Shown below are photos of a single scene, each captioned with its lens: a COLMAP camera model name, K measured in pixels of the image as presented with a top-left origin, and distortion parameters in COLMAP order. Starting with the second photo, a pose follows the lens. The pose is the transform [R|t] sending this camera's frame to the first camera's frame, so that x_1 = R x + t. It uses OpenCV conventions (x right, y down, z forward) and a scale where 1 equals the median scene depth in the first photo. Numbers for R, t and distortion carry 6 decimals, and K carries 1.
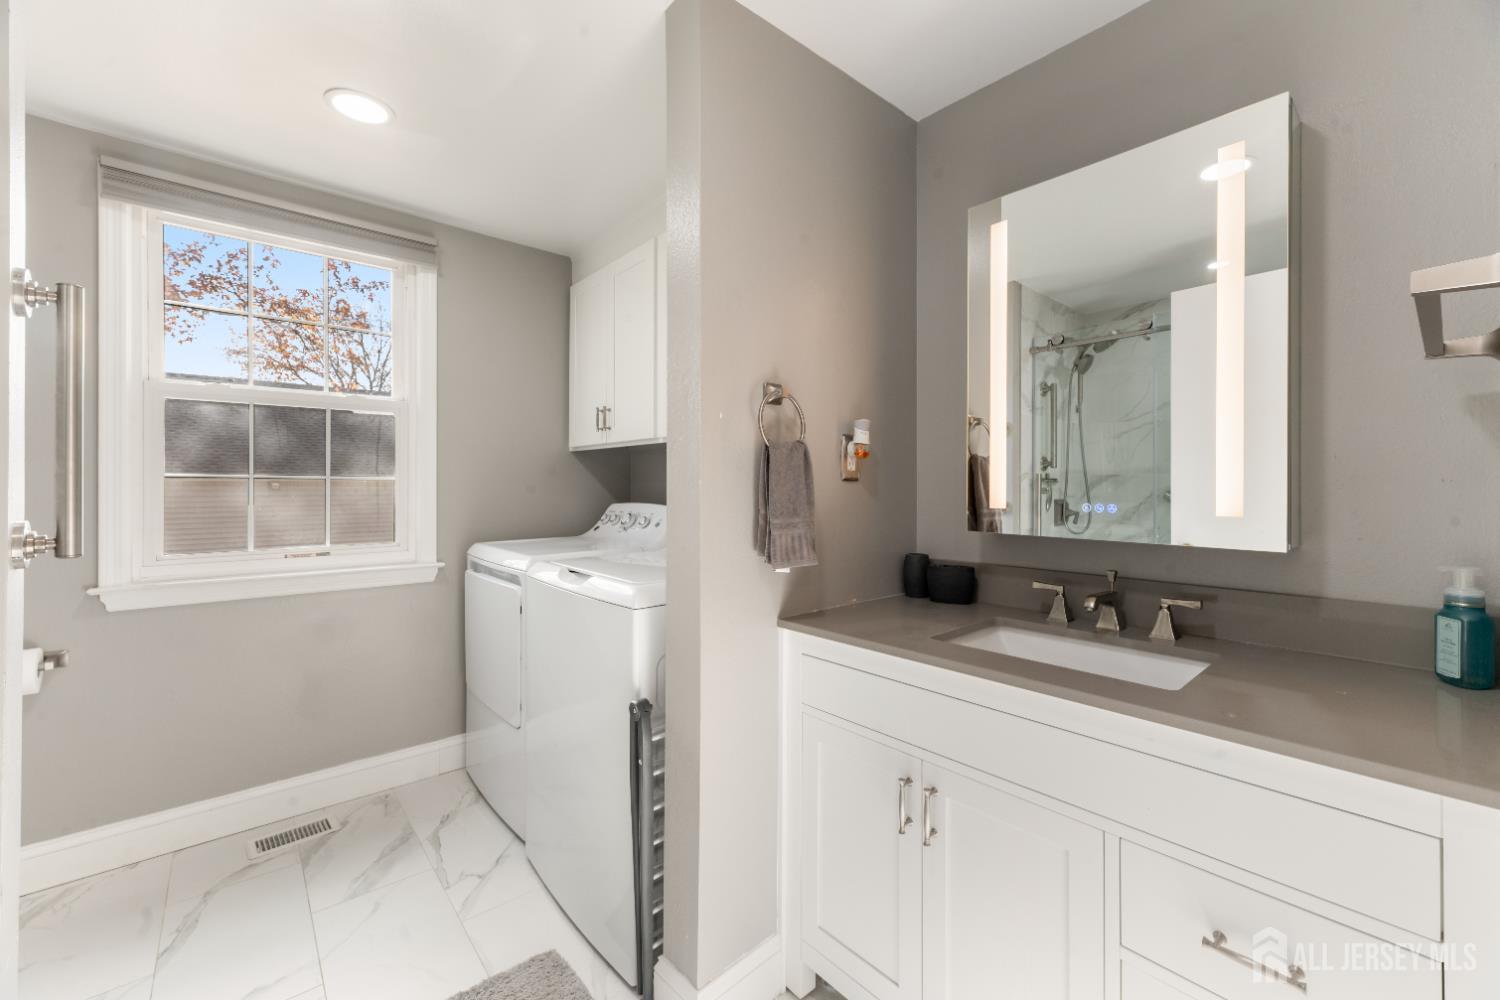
lens RADIAL K [[608.5, 0, 769.0], [0, 608.5, 478.7], [0, 0, 1]] dist [0.001221, 0.000309]
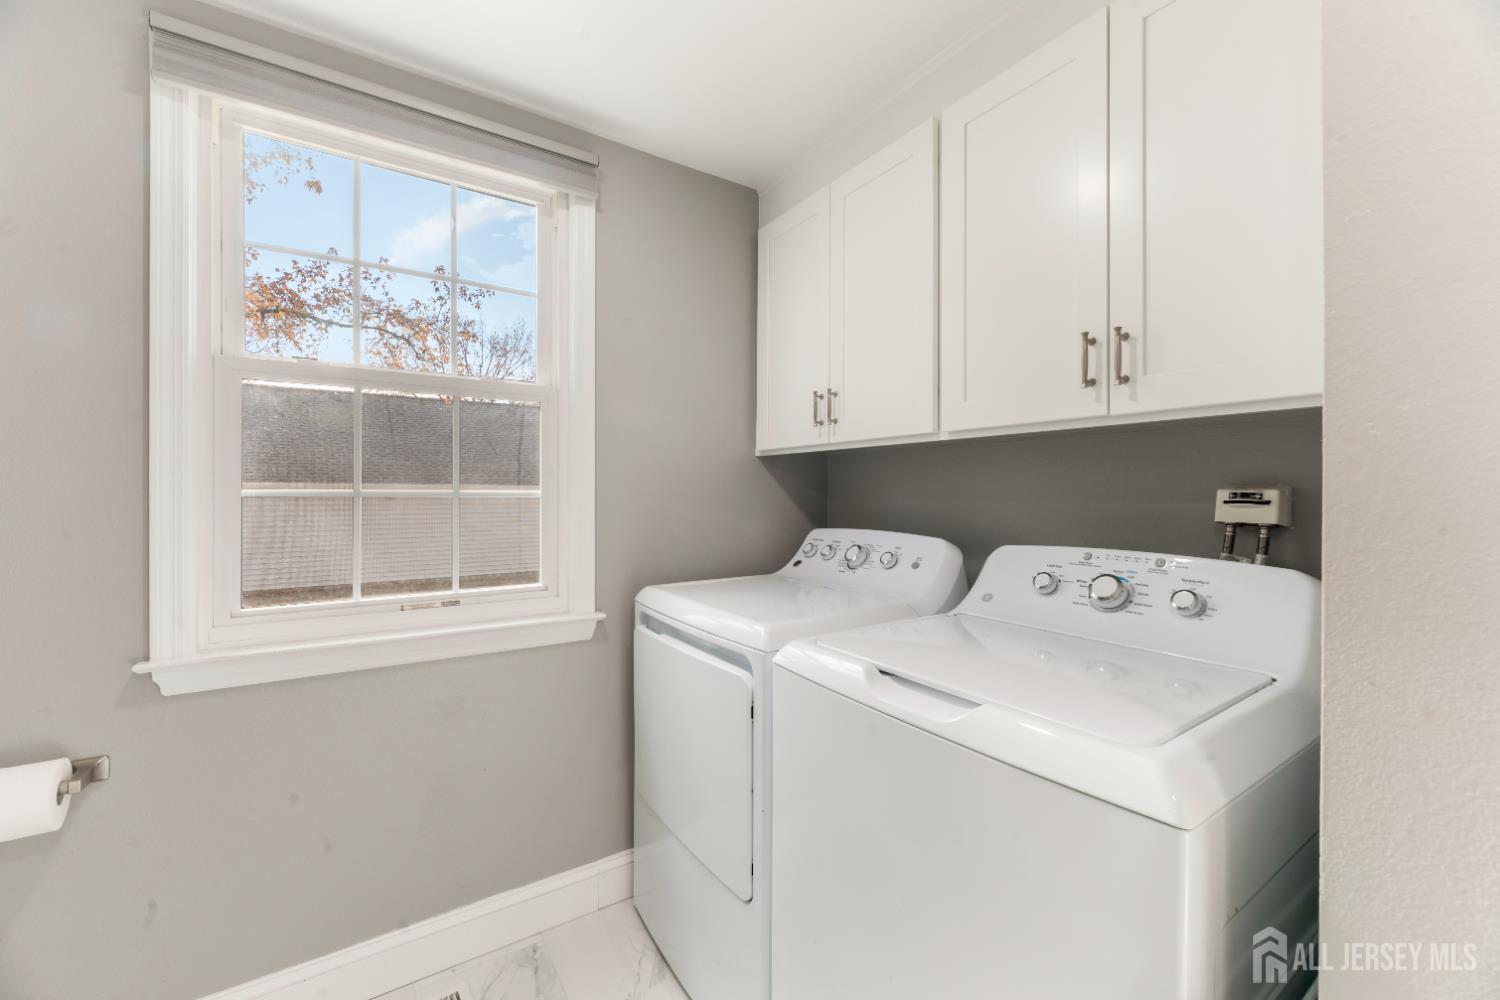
lens RADIAL K [[604.1, 0, 758.7], [0, 604.1, 487.9], [0, 0, 1]] dist [-0.002379, -0.000171]
pose [[0.991057, 0.000611, -0.133434, -0.256852], [-0.000396, 0.999999, 0.001633, -0.009397], [0.133435, -0.001566, 0.991056, 0.319332]]
